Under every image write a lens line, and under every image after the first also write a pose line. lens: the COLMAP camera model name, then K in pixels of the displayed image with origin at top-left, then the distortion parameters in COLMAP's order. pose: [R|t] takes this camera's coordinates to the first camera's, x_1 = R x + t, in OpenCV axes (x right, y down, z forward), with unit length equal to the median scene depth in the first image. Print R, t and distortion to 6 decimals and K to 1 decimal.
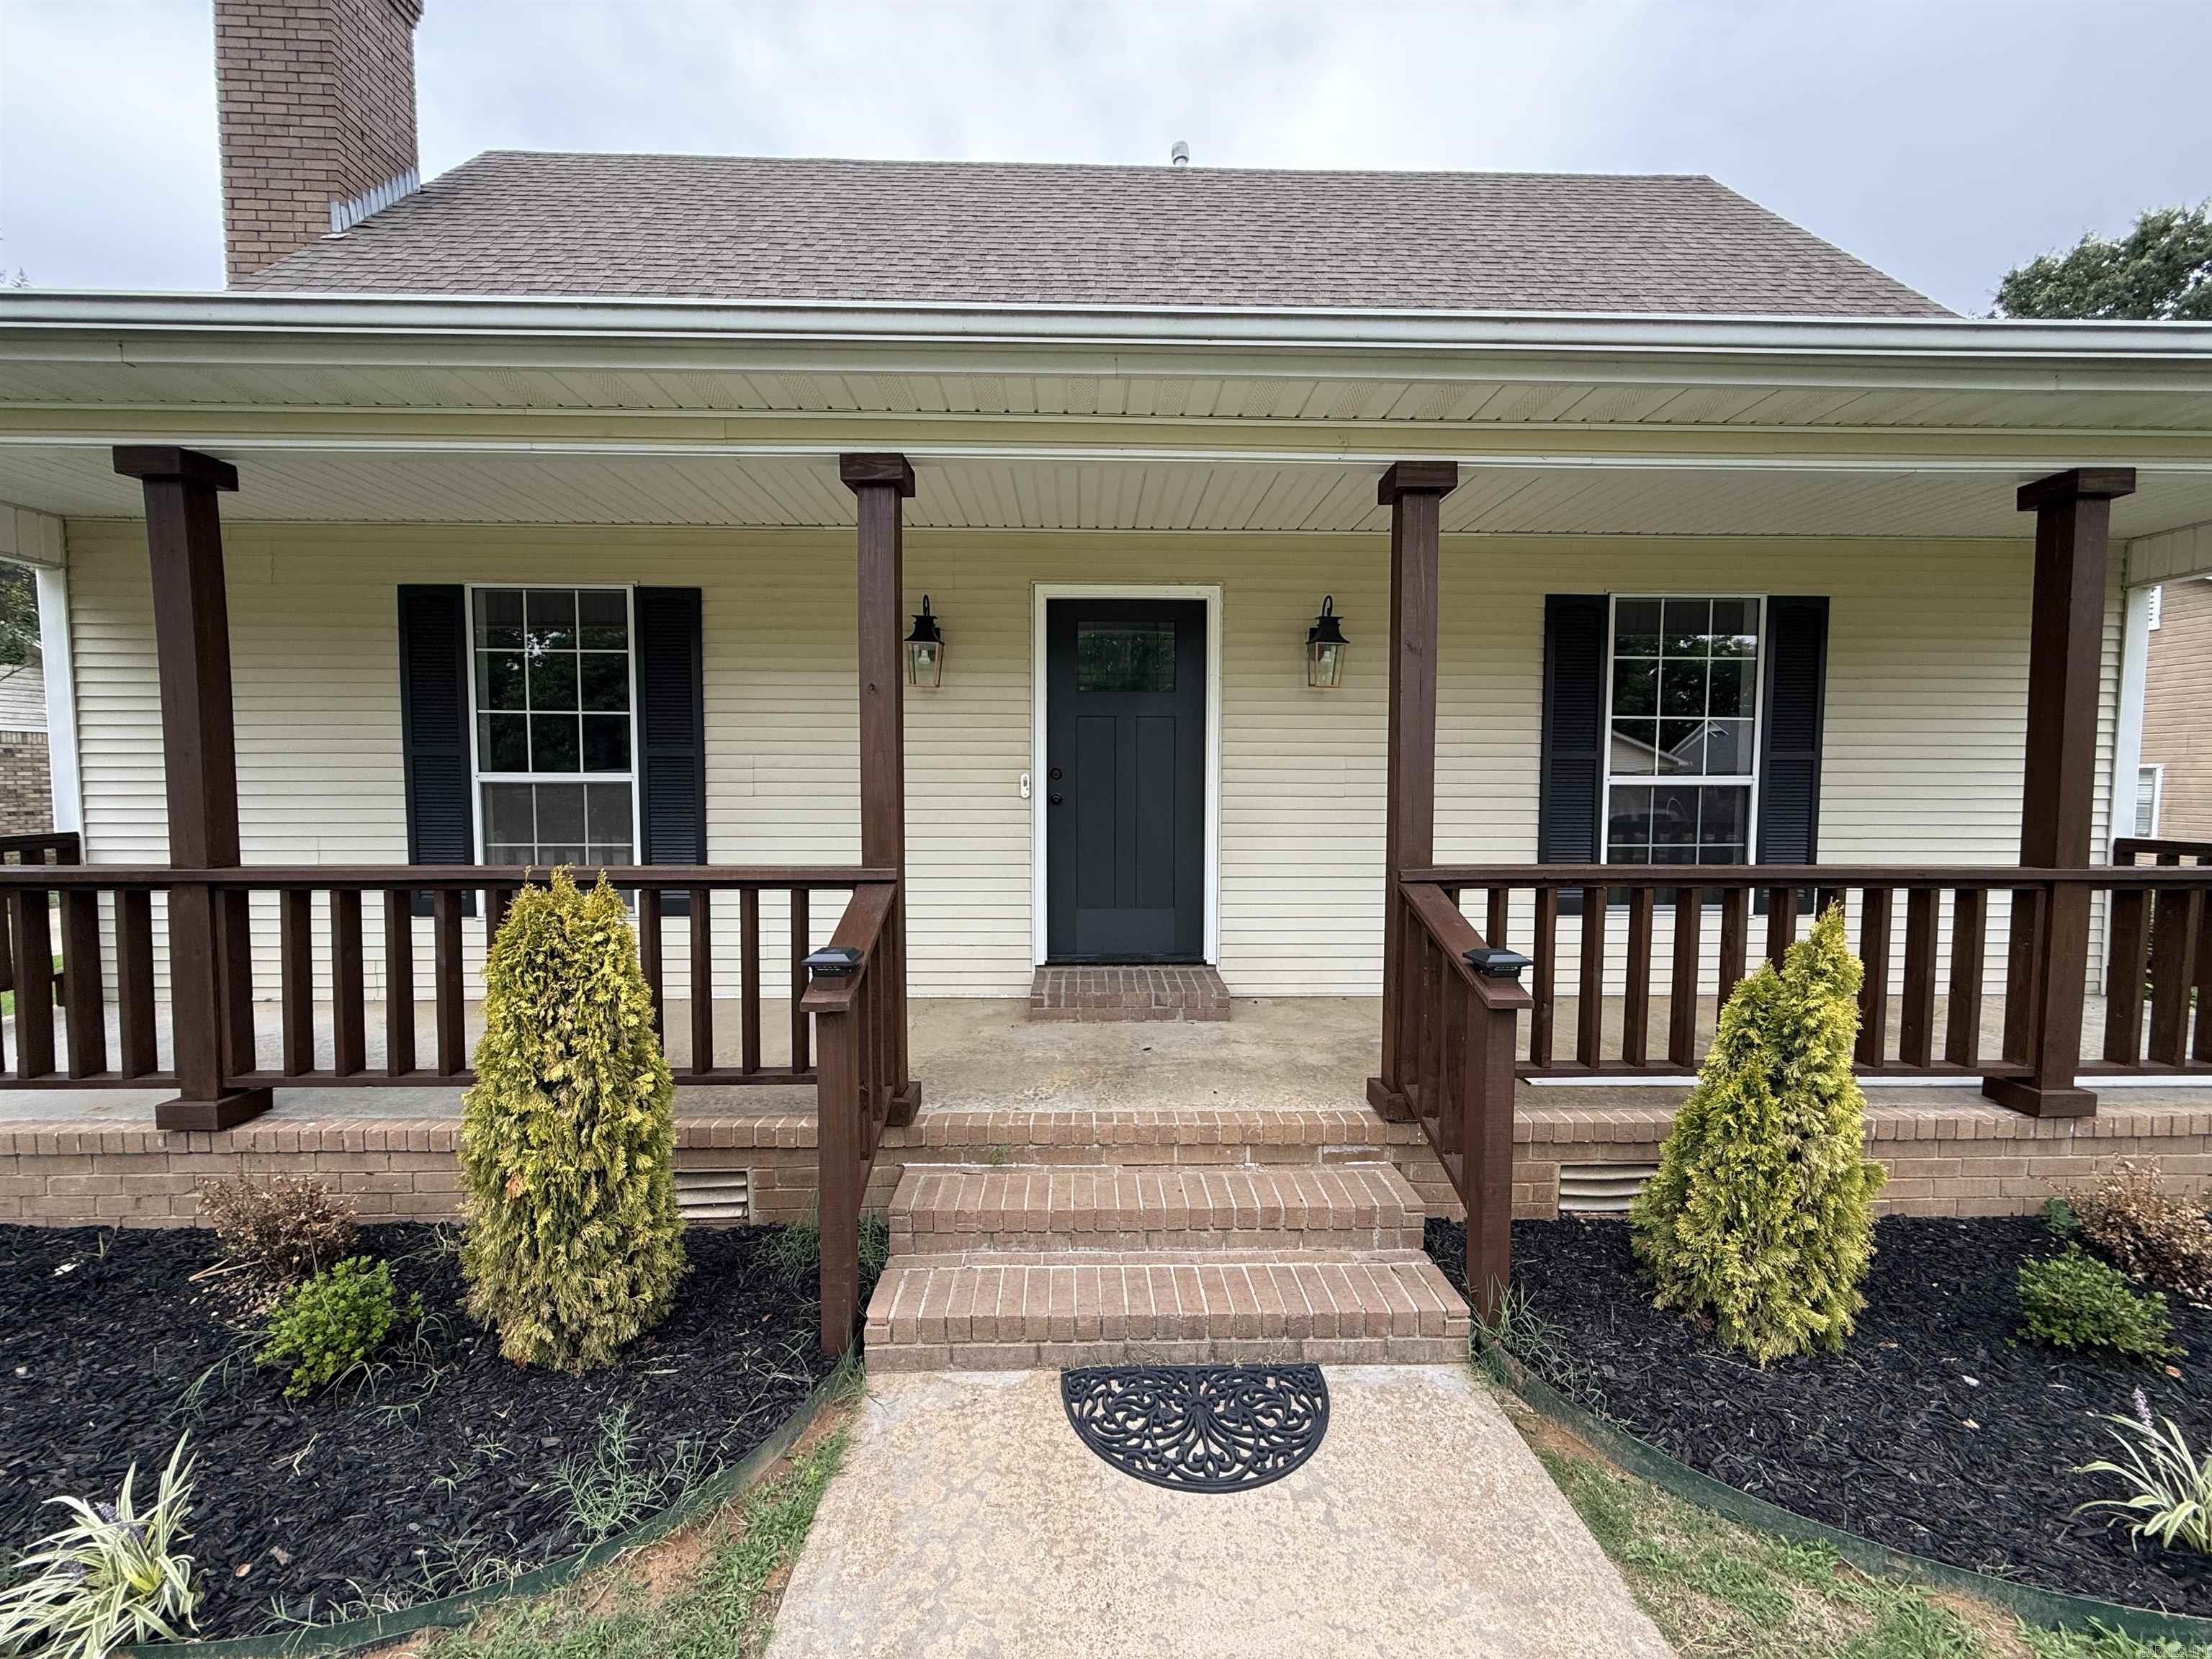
lens RADIAL K [[881.2, 0, 1102.5], [0, 881.2, 833.1], [0, 0, 1]] dist [0.000200, -0.000011]
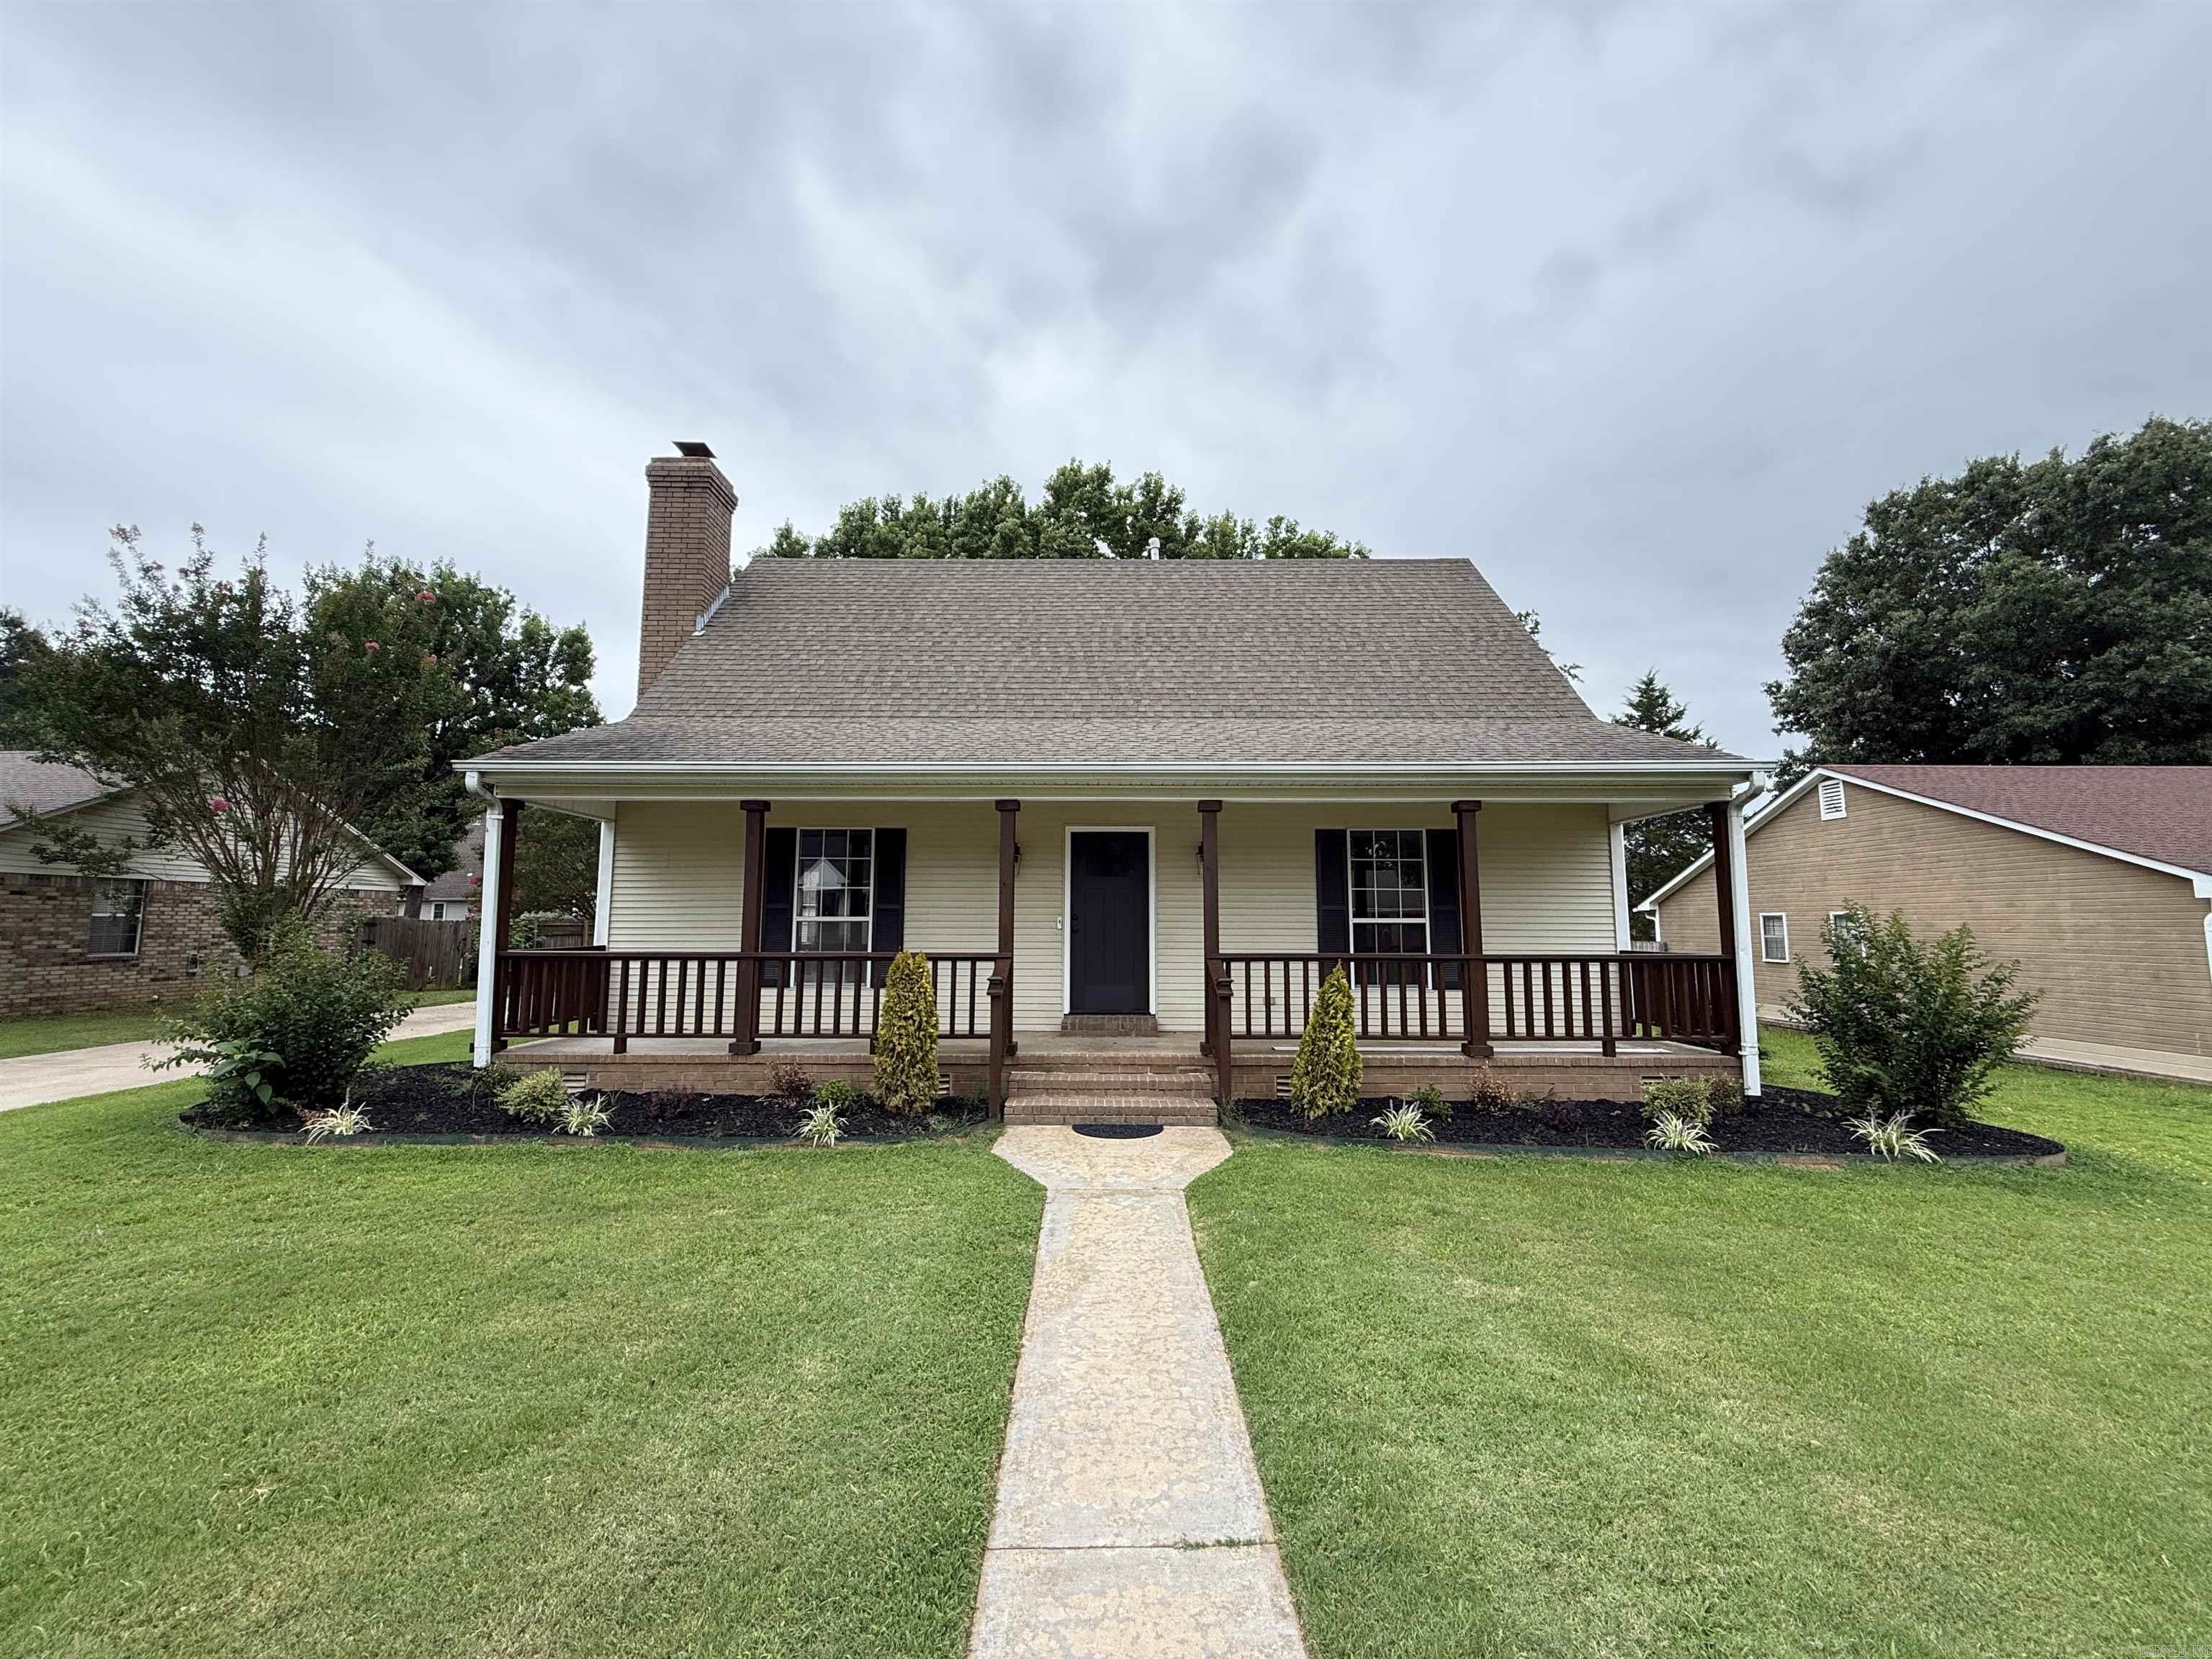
lens RADIAL K [[881.2, 0, 1102.5], [0, 881.2, 833.1], [0, 0, 1]] dist [0.000200, -0.000011]
pose [[0.999511, -0.003137, -0.031125, 0.111995], [-0.002023, 0.986394, -0.164385, 0.112734], [0.031217, 0.164367, 0.985905, -1.543921]]
